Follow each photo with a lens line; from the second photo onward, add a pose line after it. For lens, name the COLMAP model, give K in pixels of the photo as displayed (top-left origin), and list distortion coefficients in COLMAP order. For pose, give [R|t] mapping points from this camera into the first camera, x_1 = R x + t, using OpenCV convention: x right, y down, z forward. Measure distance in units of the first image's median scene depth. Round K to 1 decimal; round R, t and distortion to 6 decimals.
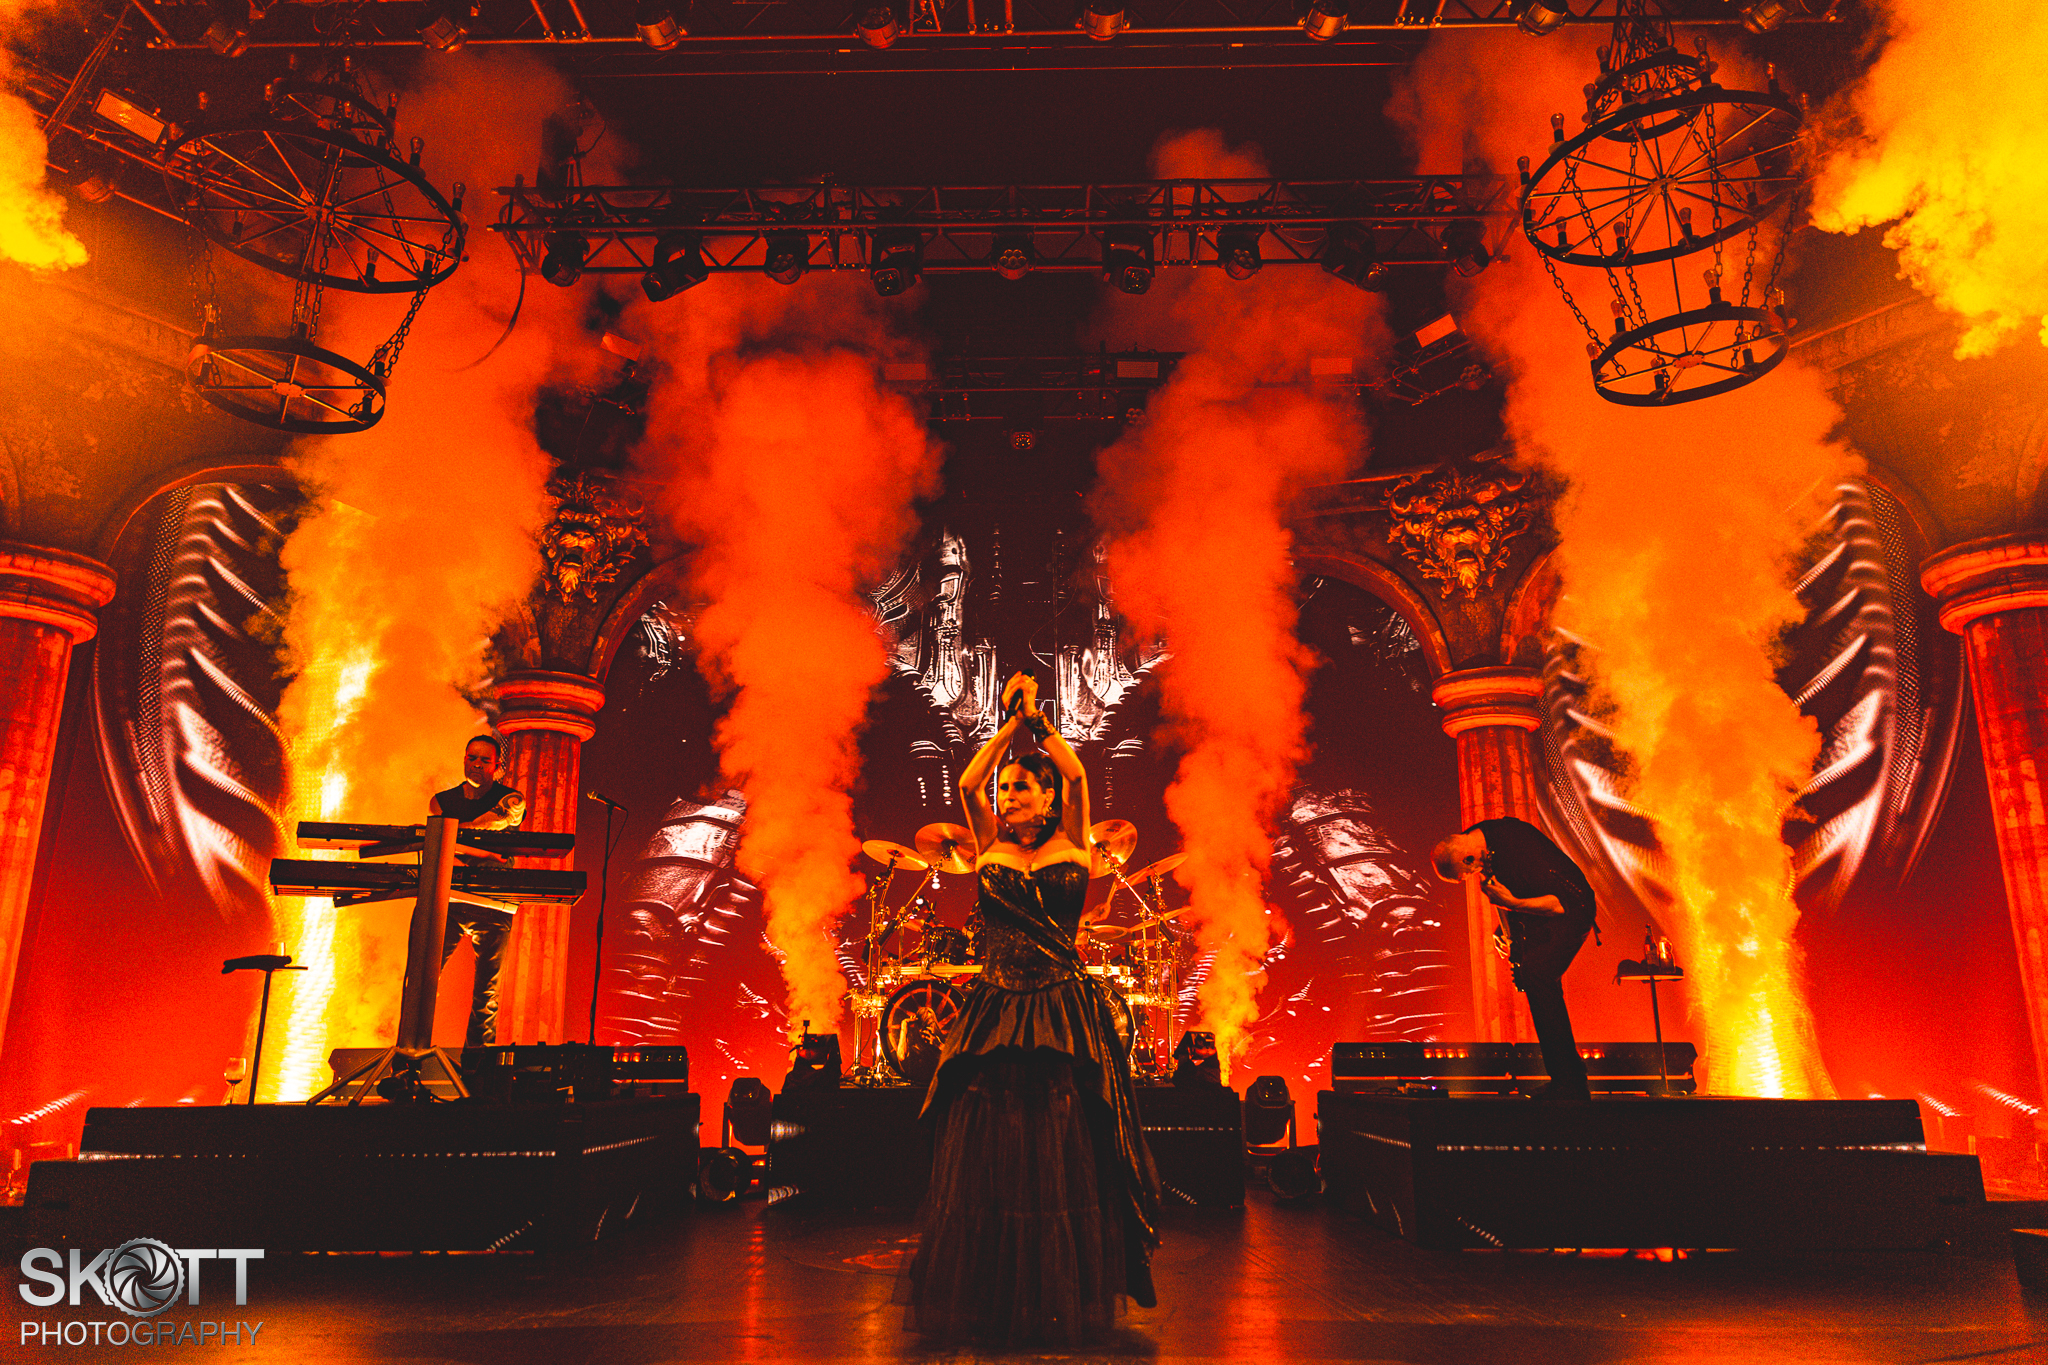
lens RADIAL K [[1326.5, 0, 1023.9], [0, 1326.5, 670.8], [0, 0, 1]] dist [-0.012048, 0.012042]
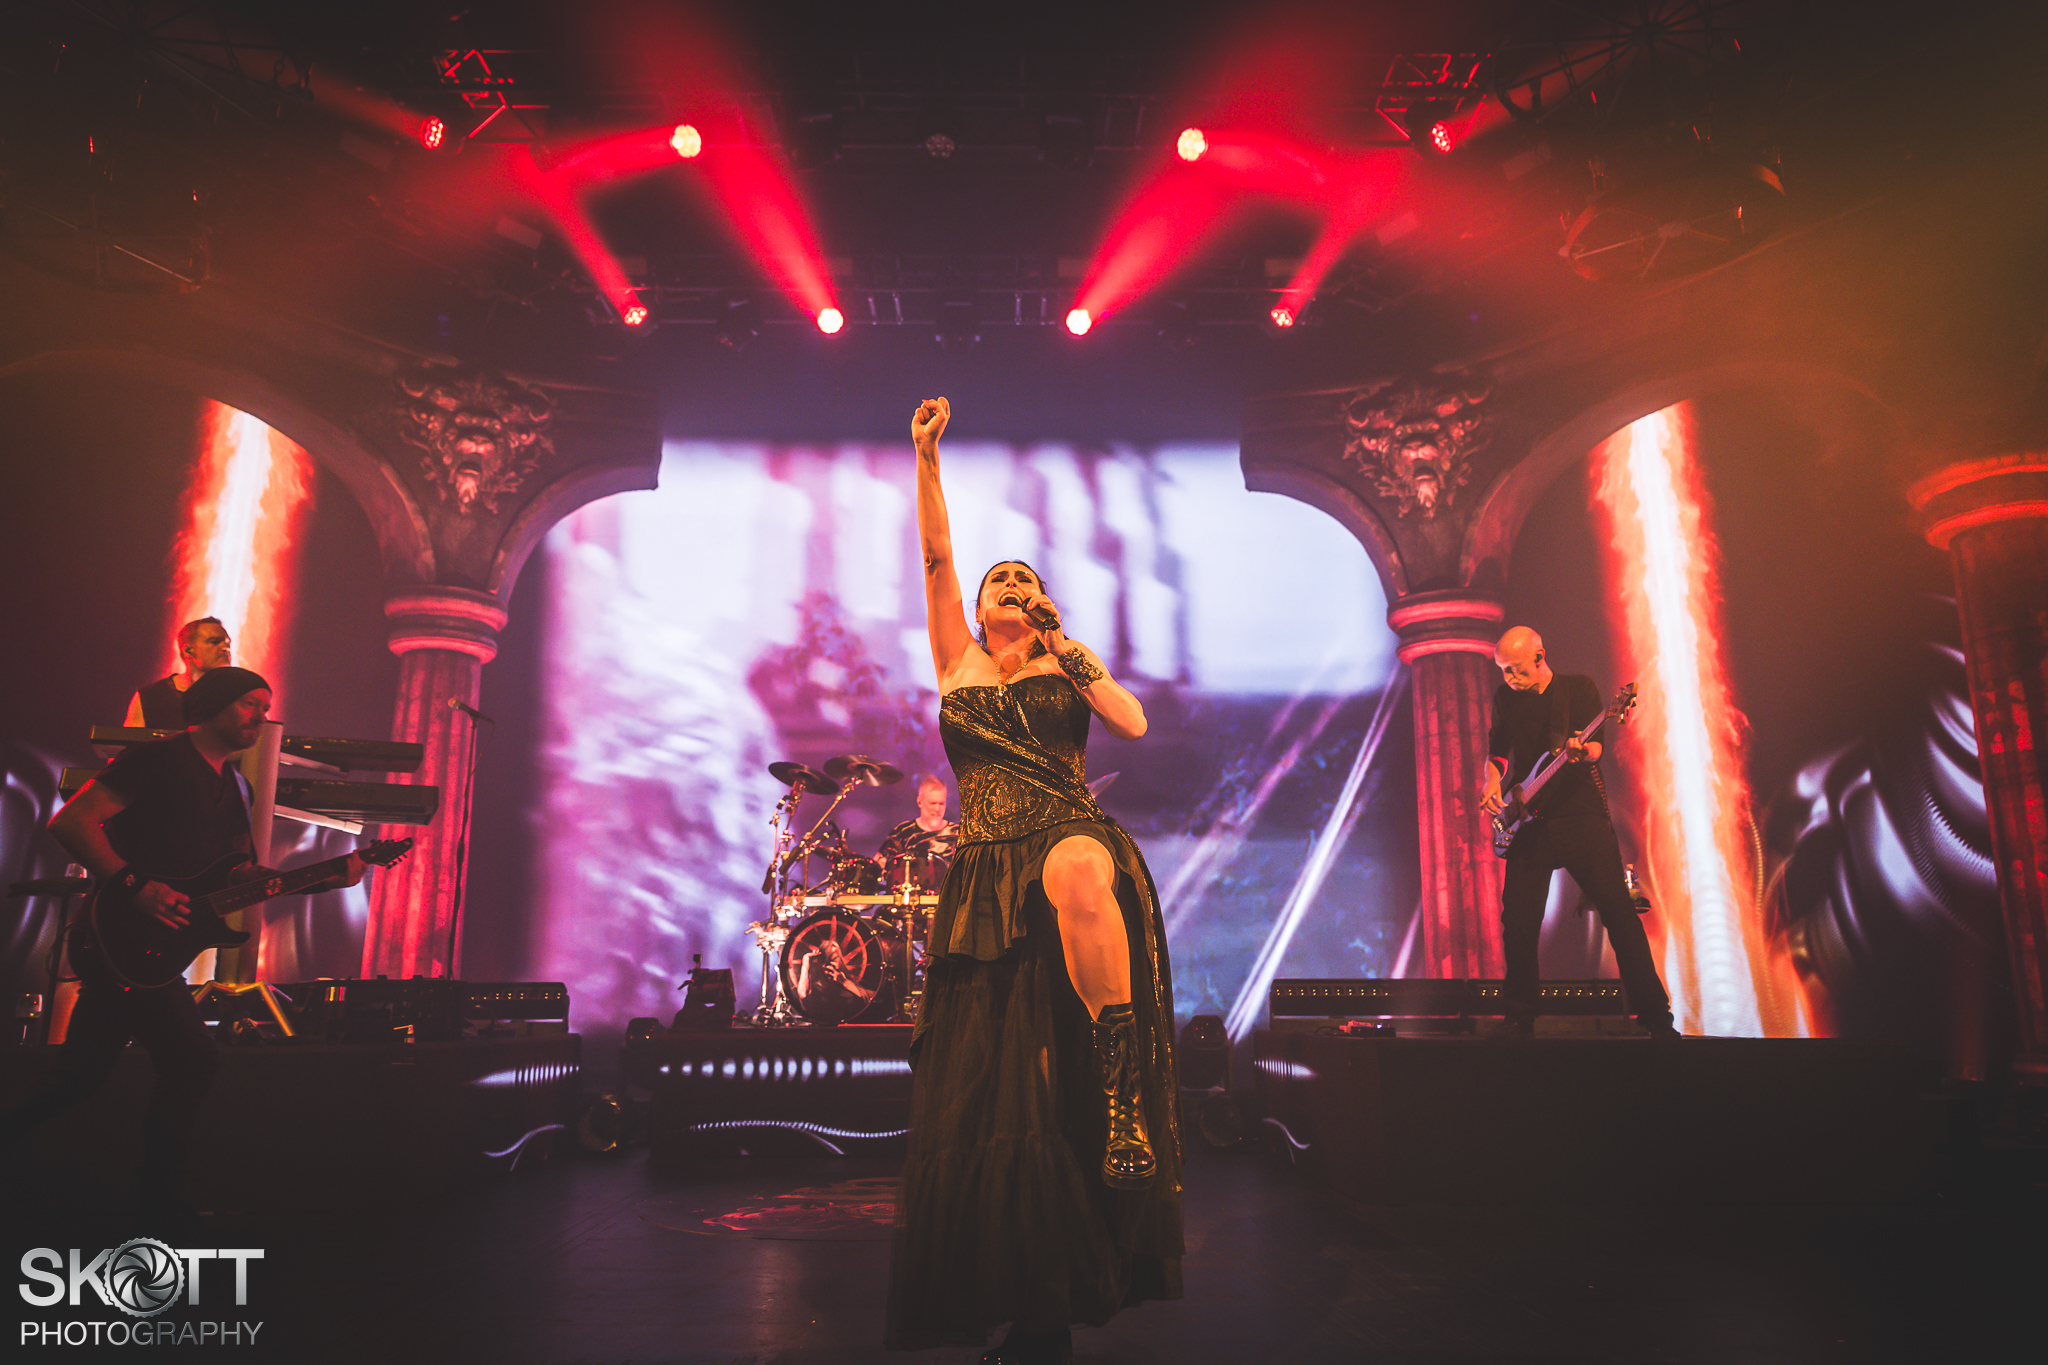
lens RADIAL K [[1326.5, 0, 1017.0], [0, 1326.5, 669.5], [0, 0, 1]] dist [-0.012048, 0.012042]
pose [[0.999669, 0.006270, 0.024934, 0.020915], [-0.007212, 0.999256, 0.037882, 0.020776], [-0.024678, -0.038049, 0.998971, 0.059981]]
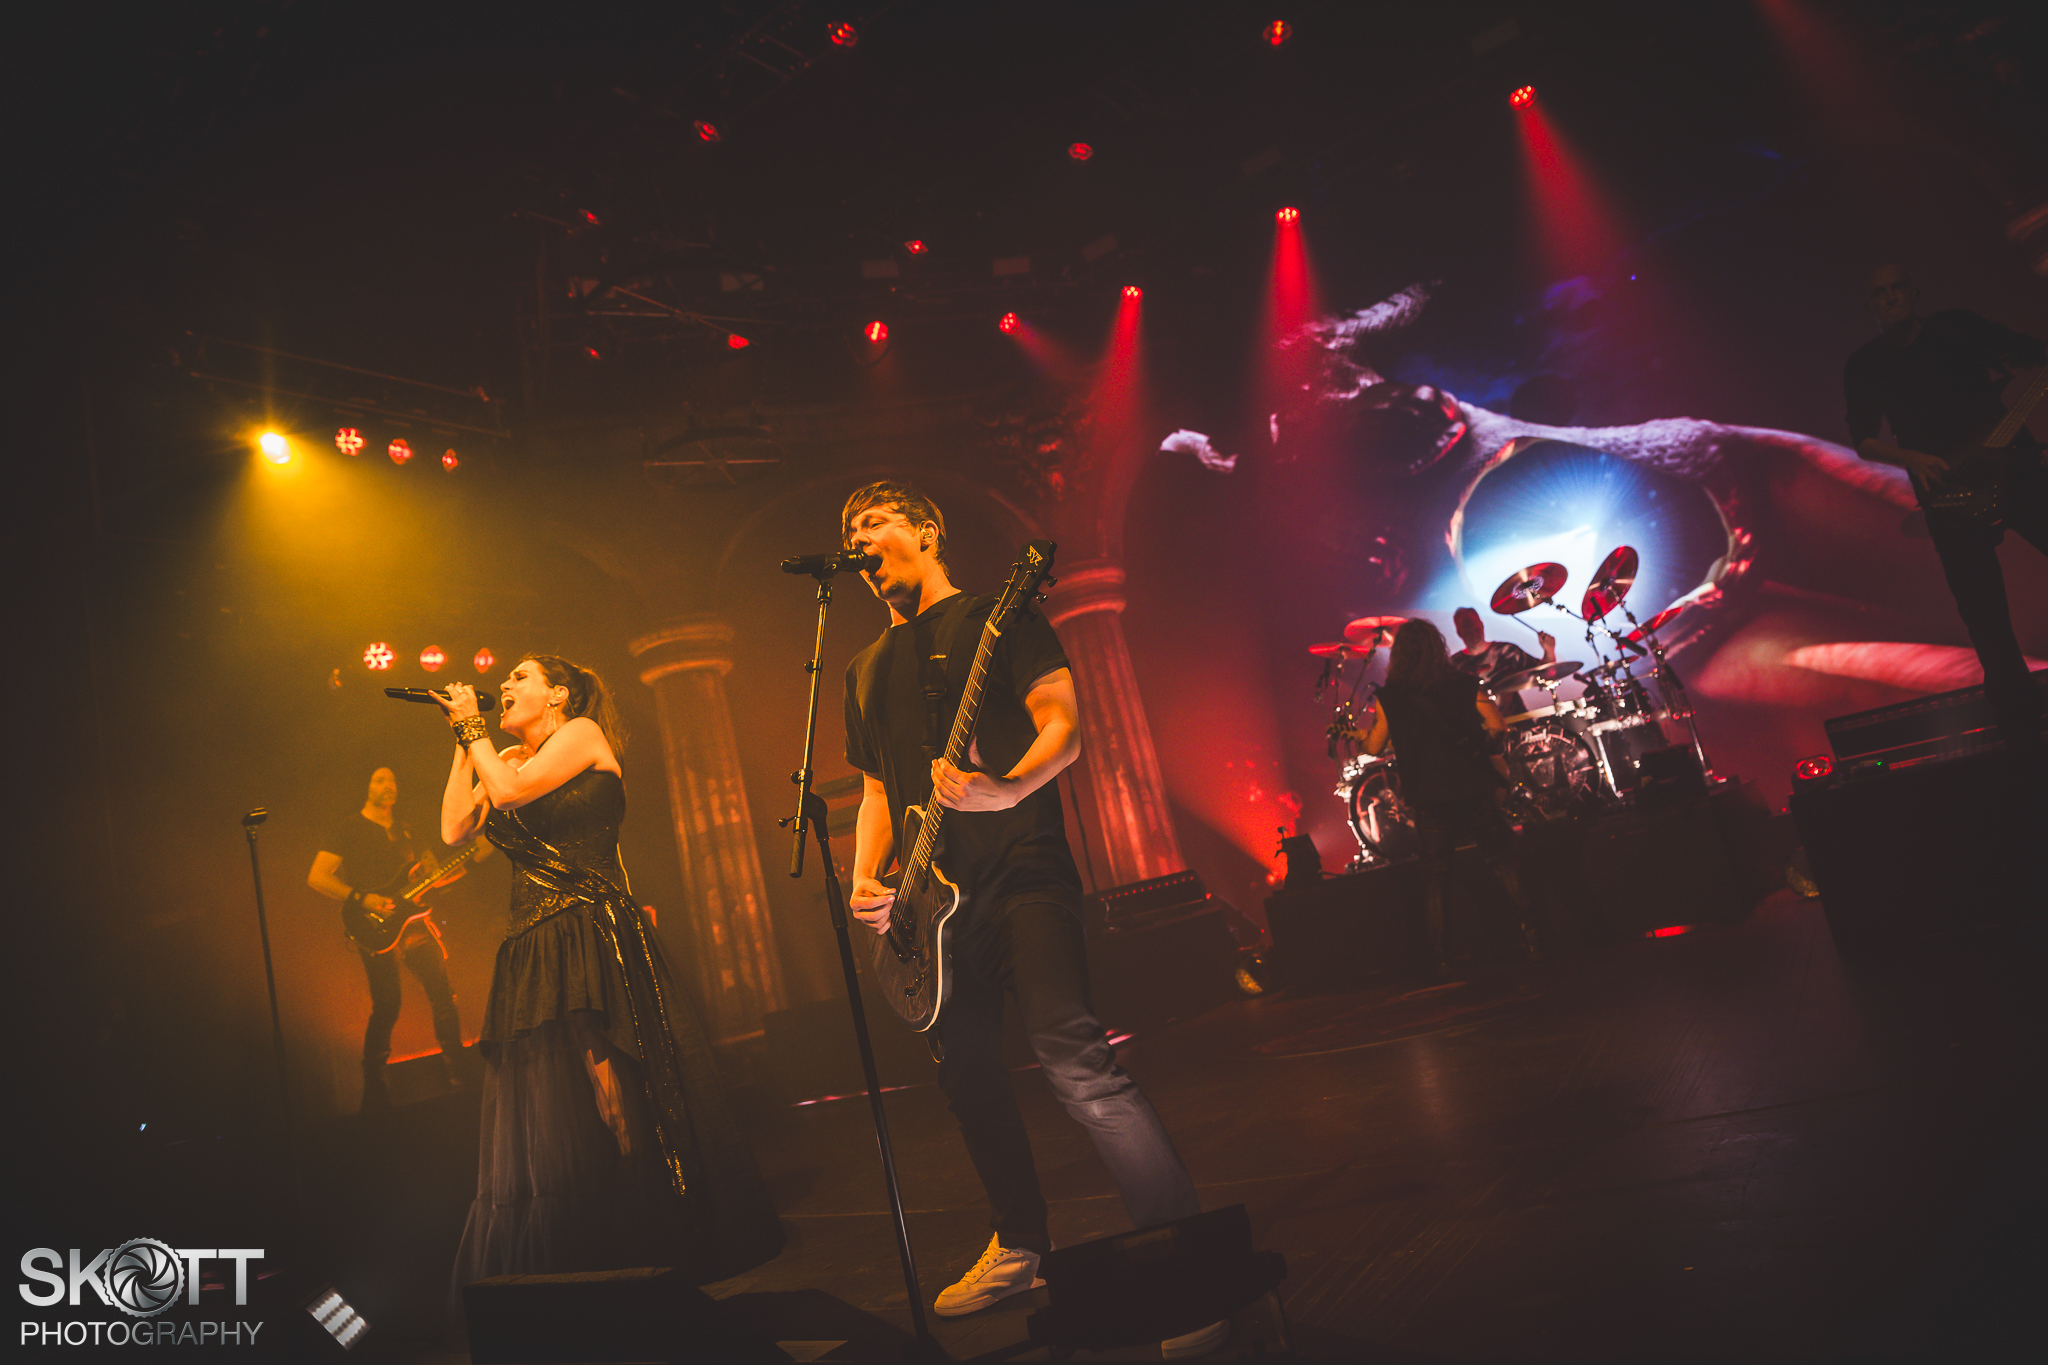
lens RADIAL K [[1326.5, 0, 1038.9], [0, 1326.5, 649.5], [0, 0, 1]] dist [-0.012048, 0.012042]
pose [[0.812658, -0.283474, -0.509146, 0.179433], [0.358532, 0.931991, 0.053361, -0.001442], [0.459393, -0.225910, 0.859024, 0.001835]]
